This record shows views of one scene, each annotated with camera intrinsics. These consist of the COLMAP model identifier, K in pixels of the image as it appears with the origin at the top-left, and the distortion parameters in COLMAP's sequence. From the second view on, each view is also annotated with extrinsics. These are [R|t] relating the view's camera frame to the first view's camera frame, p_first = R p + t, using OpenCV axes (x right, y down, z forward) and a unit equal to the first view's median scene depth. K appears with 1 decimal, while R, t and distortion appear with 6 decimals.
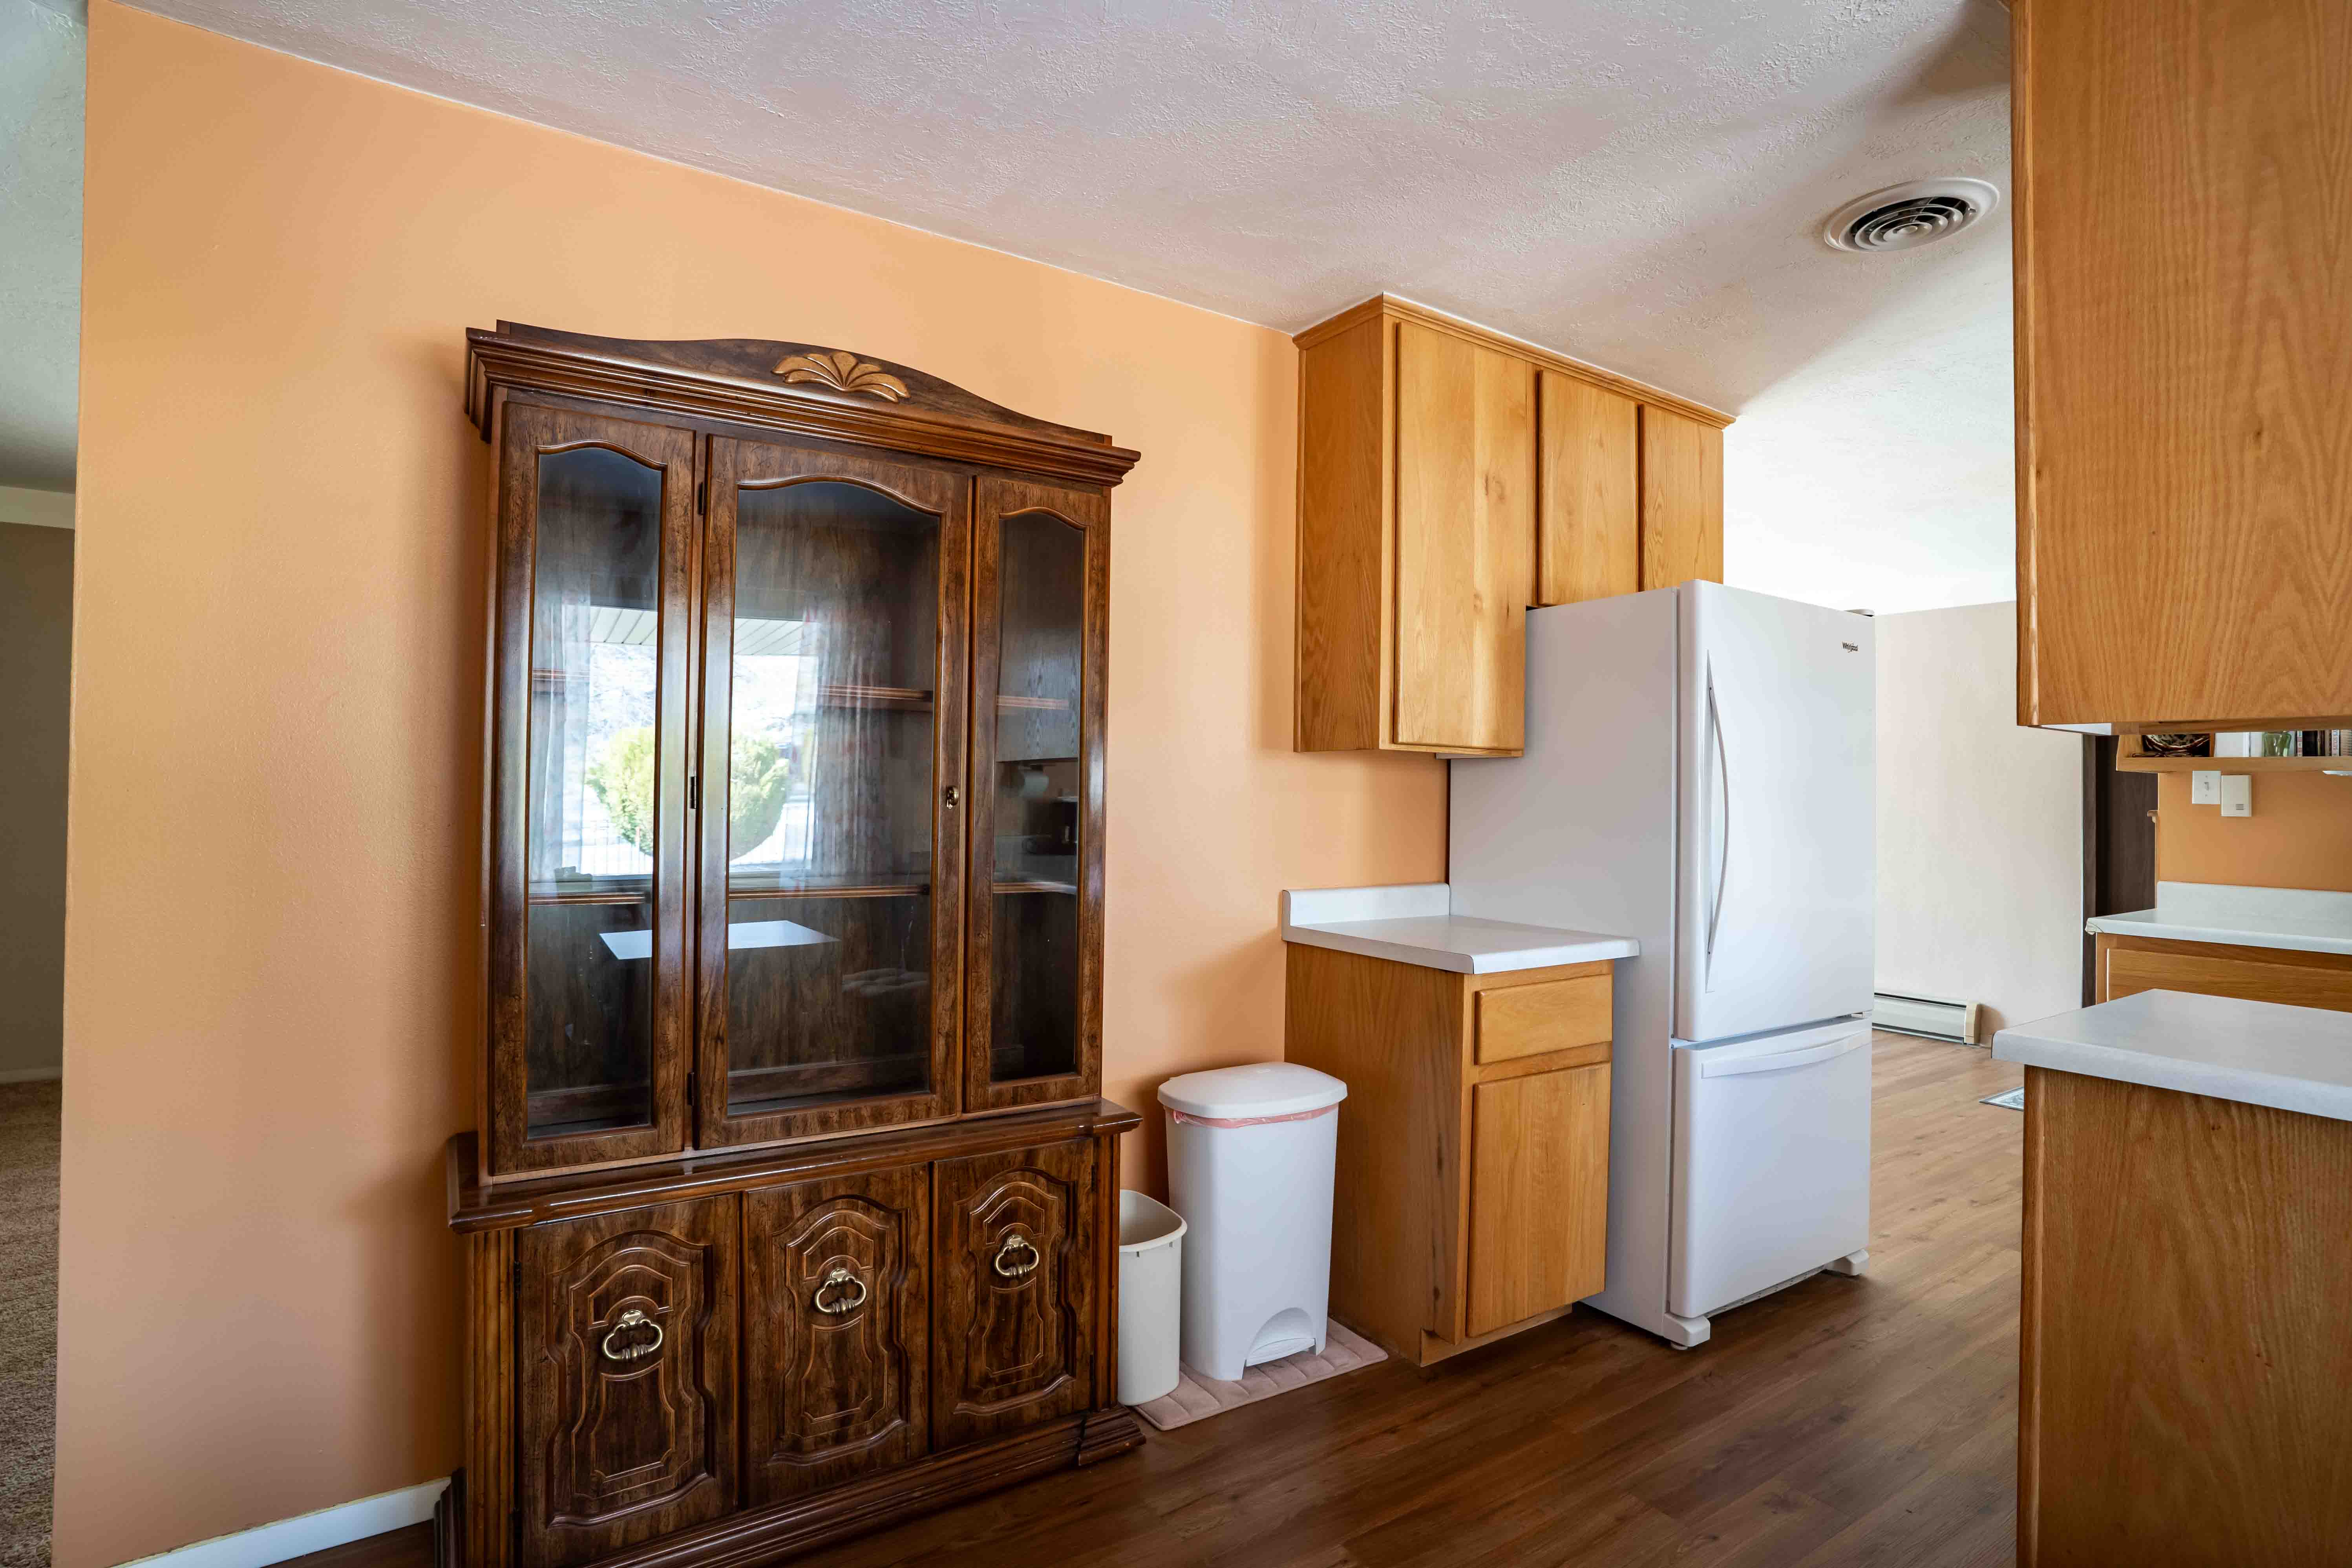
lens RADIAL K [[1154.9, 0, 1169.8], [0, 1154.9, 790.7], [0, 0, 1]] dist [-0.012033, 0.003465]
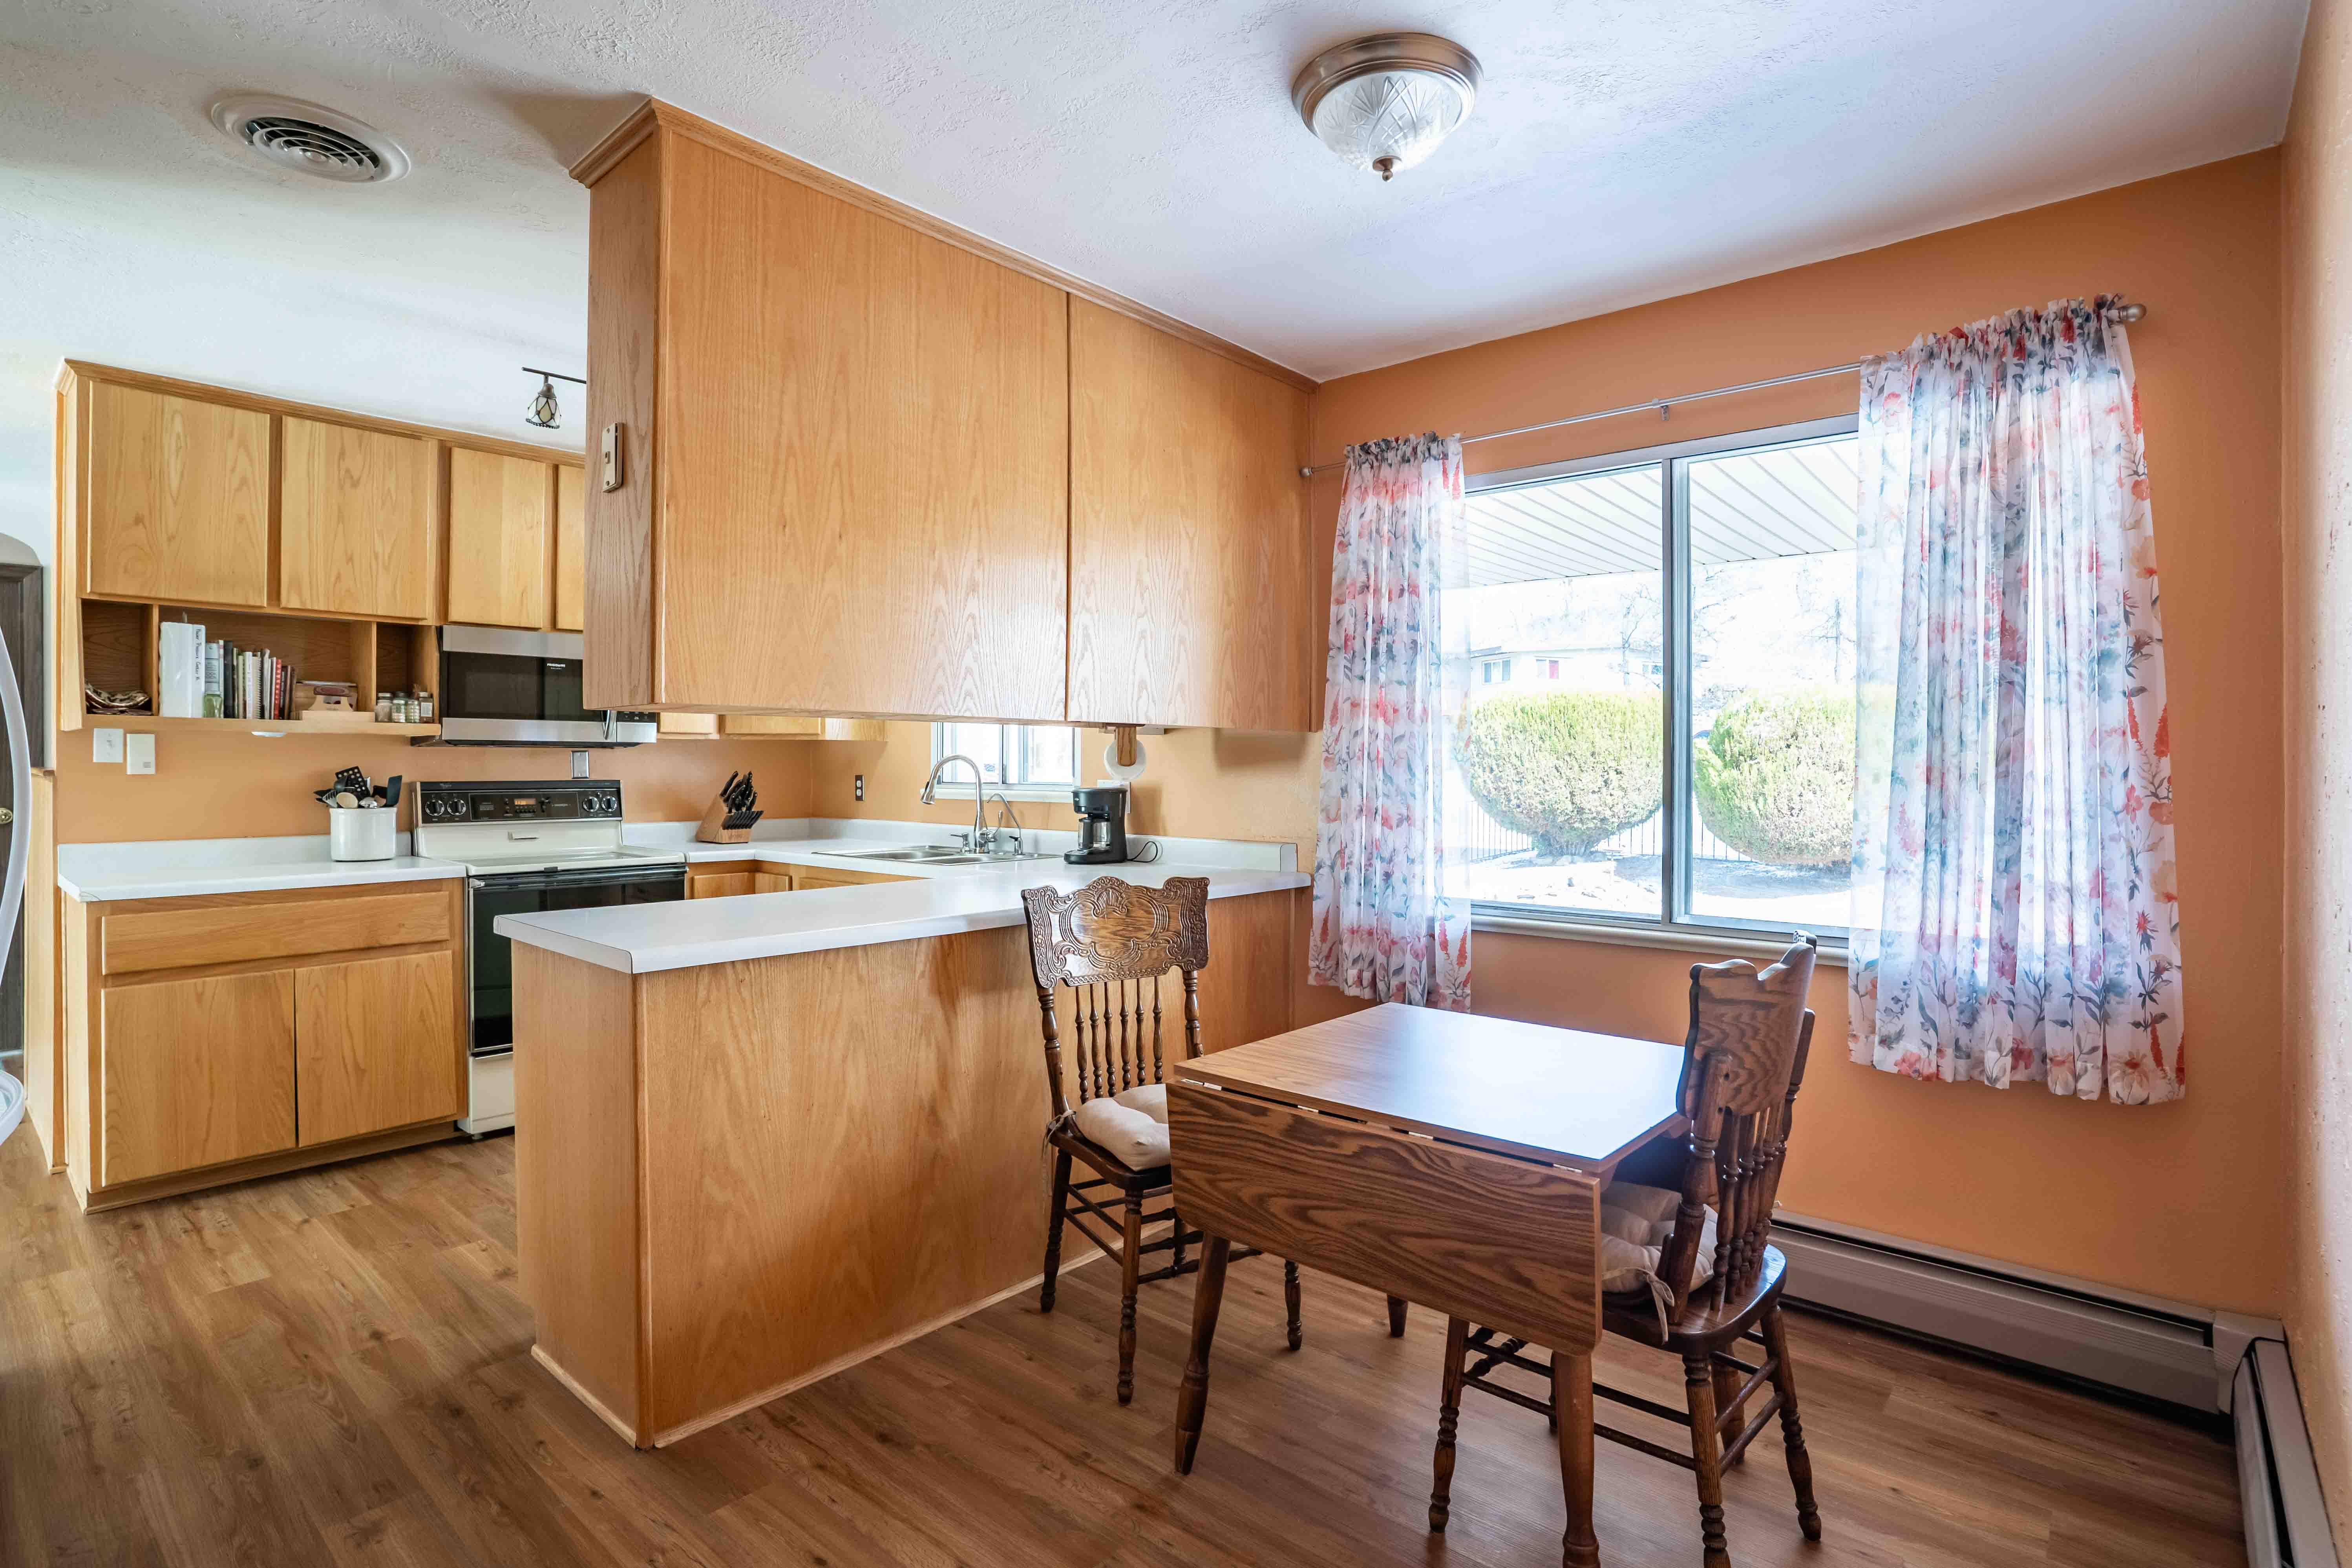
lens RADIAL K [[1154.9, 0, 1174.7], [0, 1154.9, 777.8], [0, 0, 1]] dist [-0.012033, 0.003465]
pose [[-0.246309, -0.019888, 0.968987, -0.663351], [-0.008022, 0.999797, 0.018481, -0.001909], [-0.969158, -0.003221, -0.246418, 0.809418]]
